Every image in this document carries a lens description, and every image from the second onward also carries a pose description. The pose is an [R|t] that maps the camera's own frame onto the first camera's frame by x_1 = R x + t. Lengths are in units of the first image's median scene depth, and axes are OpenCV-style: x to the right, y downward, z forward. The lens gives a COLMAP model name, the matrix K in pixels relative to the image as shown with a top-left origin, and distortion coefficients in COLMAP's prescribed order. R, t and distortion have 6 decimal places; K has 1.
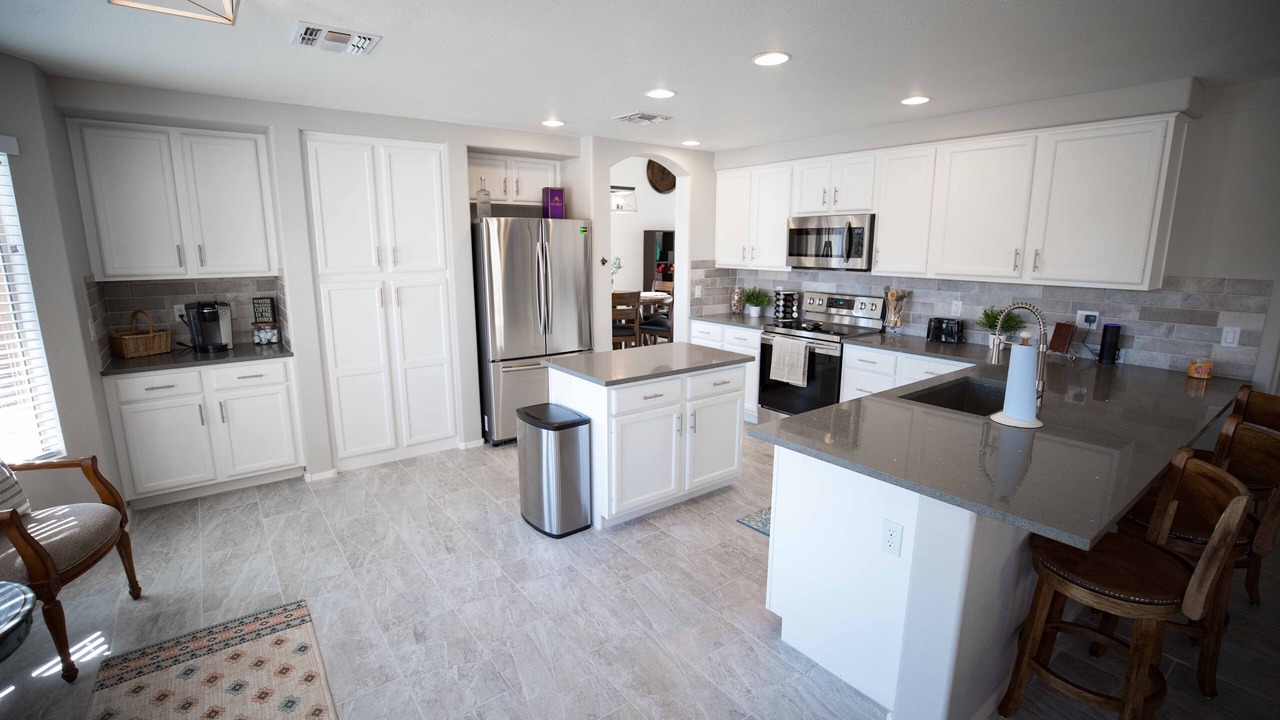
lens RADIAL K [[585.7, 0, 640.5], [0, 585.7, 360.1], [0, 0, 1]] dist [-0.034316, 0.003720]
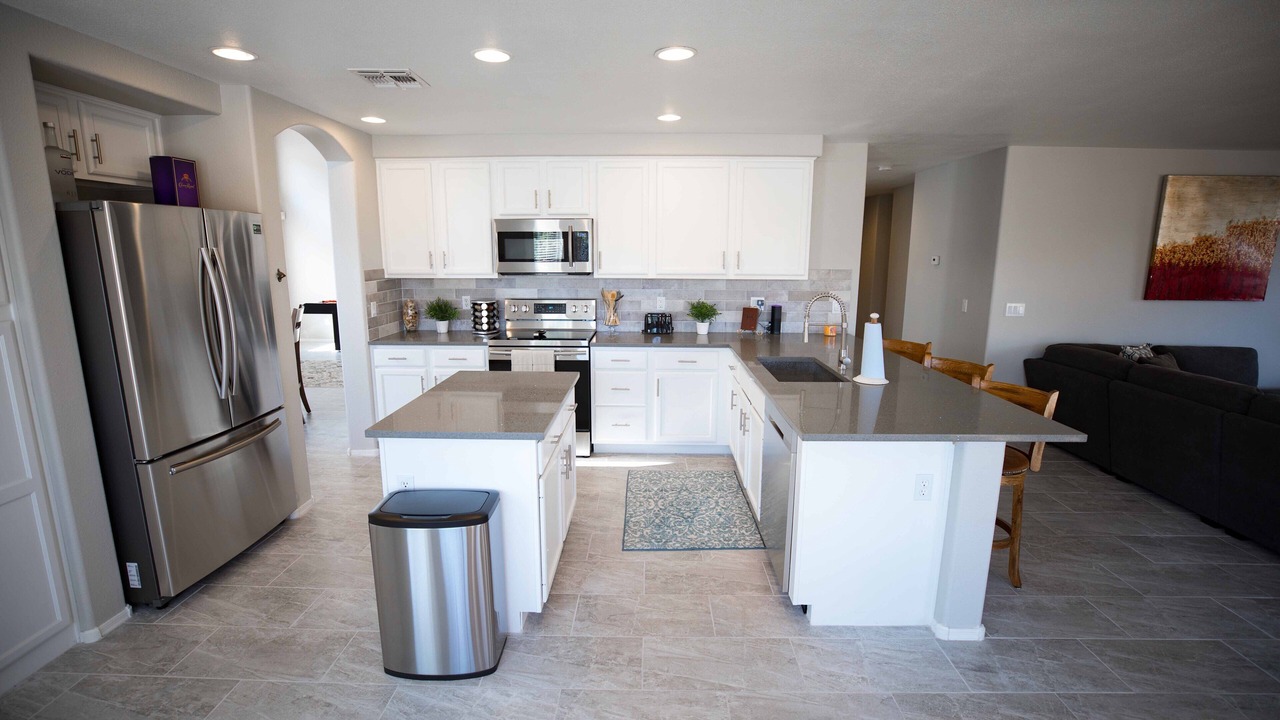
lens RADIAL K [[585.7, 0, 646.4], [0, 585.7, 355.8], [0, 0, 1]] dist [-0.034316, 0.003720]
pose [[0.617589, -0.140997, 0.773760, -0.406341], [0.152202, 0.986628, 0.058304, -0.062382], [-0.771634, 0.081760, 0.630791, 0.315277]]
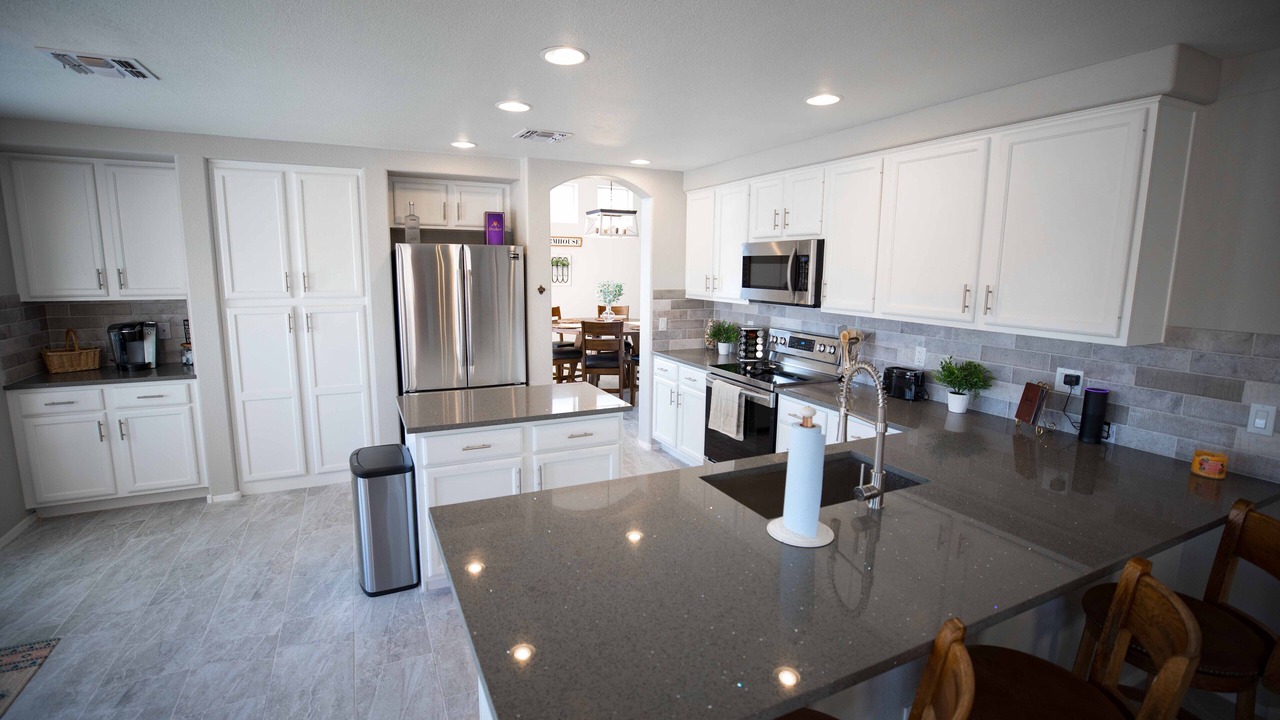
lens RADIAL K [[585.7, 0, 640.9], [0, 585.7, 360.4], [0, 0, 1]] dist [-0.034316, 0.003720]
pose [[0.980158, 0.041384, -0.193850, 0.340921], [-0.048821, 0.998237, -0.033747, -0.040200], [0.192112, 0.042541, 0.980451, 0.148427]]
